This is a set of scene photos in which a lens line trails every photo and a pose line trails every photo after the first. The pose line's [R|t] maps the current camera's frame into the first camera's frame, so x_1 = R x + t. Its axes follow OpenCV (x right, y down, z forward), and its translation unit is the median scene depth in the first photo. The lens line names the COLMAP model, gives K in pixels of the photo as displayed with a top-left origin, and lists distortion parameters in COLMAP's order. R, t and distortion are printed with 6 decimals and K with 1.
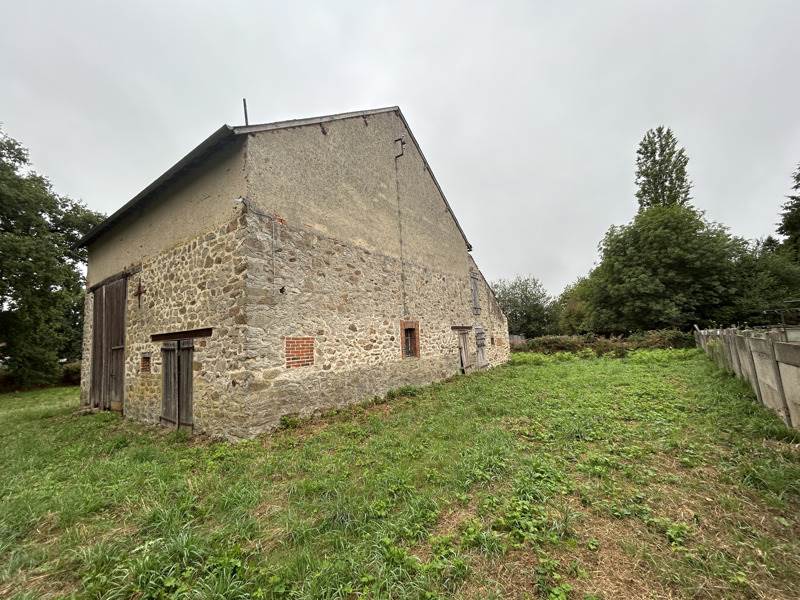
lens RADIAL K [[323.3, 0, 399.5], [0, 323.3, 304.1], [0, 0, 1]] dist [0.002637, 0.000115]
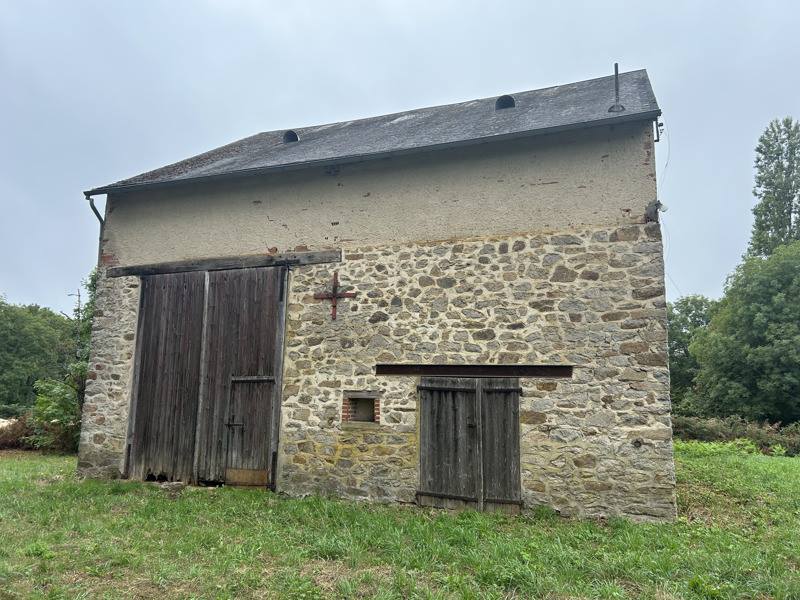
lens RADIAL K [[604.8, 0, 400.4], [0, 604.8, 296.4], [0, 0, 1]] dist [0.026148, -0.010442]
pose [[0.970315, 0.116692, 0.211829, -1.012123], [-0.100672, 0.991288, -0.084933, 0.059257], [-0.219895, 0.061087, 0.973609, -0.199782]]
